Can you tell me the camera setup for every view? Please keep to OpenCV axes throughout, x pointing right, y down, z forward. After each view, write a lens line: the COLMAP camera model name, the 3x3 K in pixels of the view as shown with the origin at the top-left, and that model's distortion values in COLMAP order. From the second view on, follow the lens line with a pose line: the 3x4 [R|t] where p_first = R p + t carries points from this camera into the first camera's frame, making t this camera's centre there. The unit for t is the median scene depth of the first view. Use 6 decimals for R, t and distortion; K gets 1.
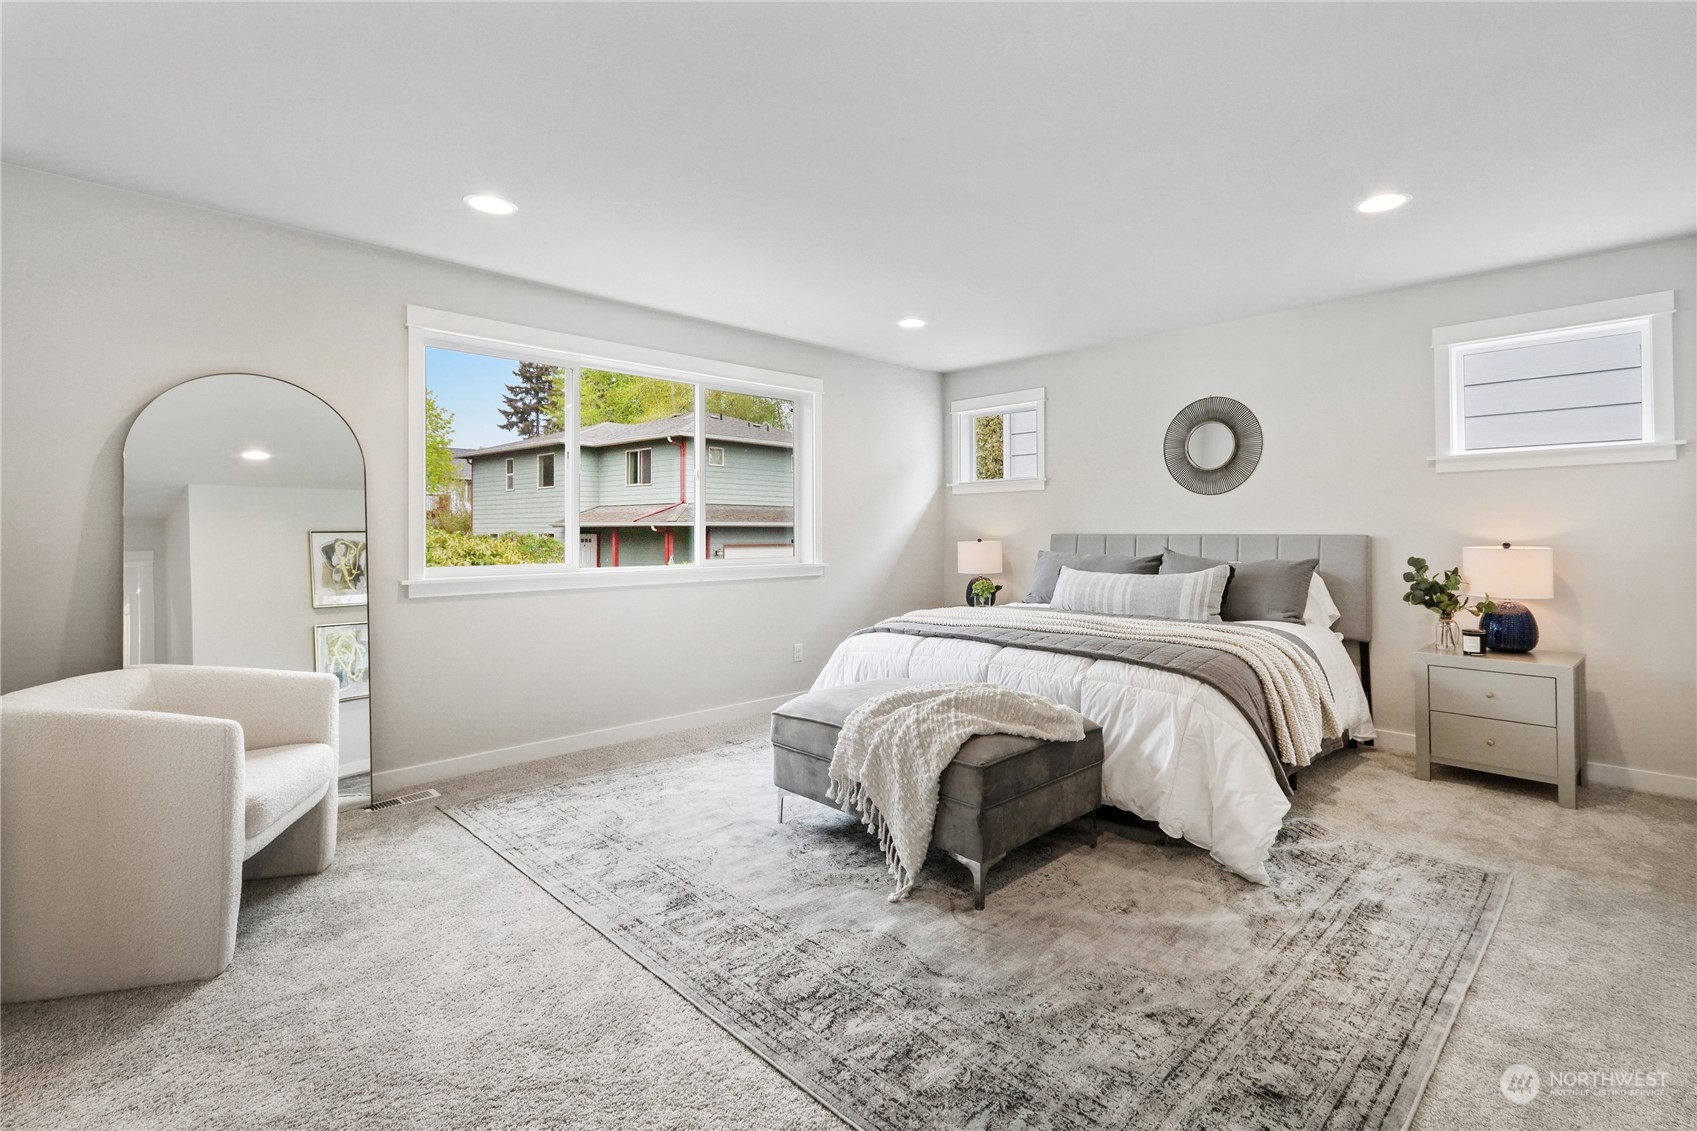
lens RADIAL K [[776.2, 0, 945.6], [0, 776.2, 557.4], [0, 0, 1]] dist [-0.002966, -0.000446]
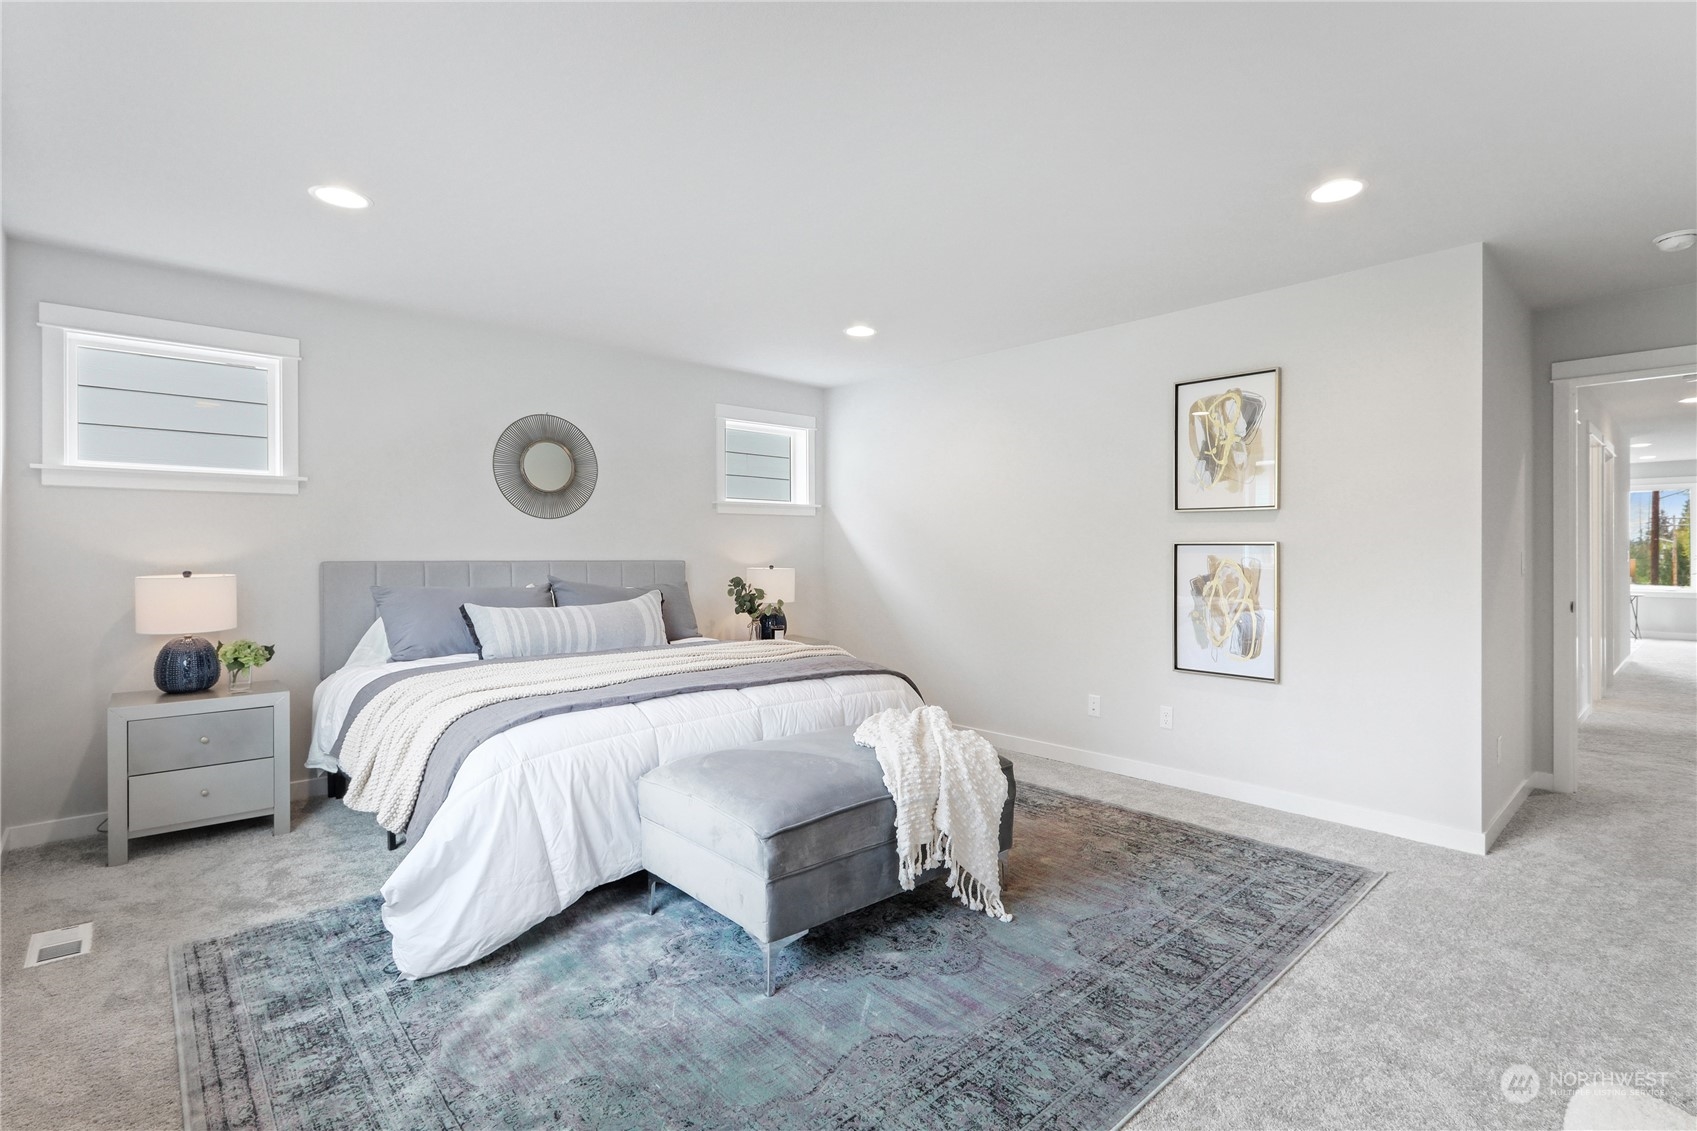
lens RADIAL K [[788.6, 0, 848.0], [0, 788.6, 557.4], [0, 0, 1]] dist [0.030690, -0.000440]
pose [[0.099577, 0.000480, 0.995030, -0.565900], [0.035869, 0.999348, -0.004072, -0.017010], [-0.994383, 0.036096, 0.099495, 0.548935]]
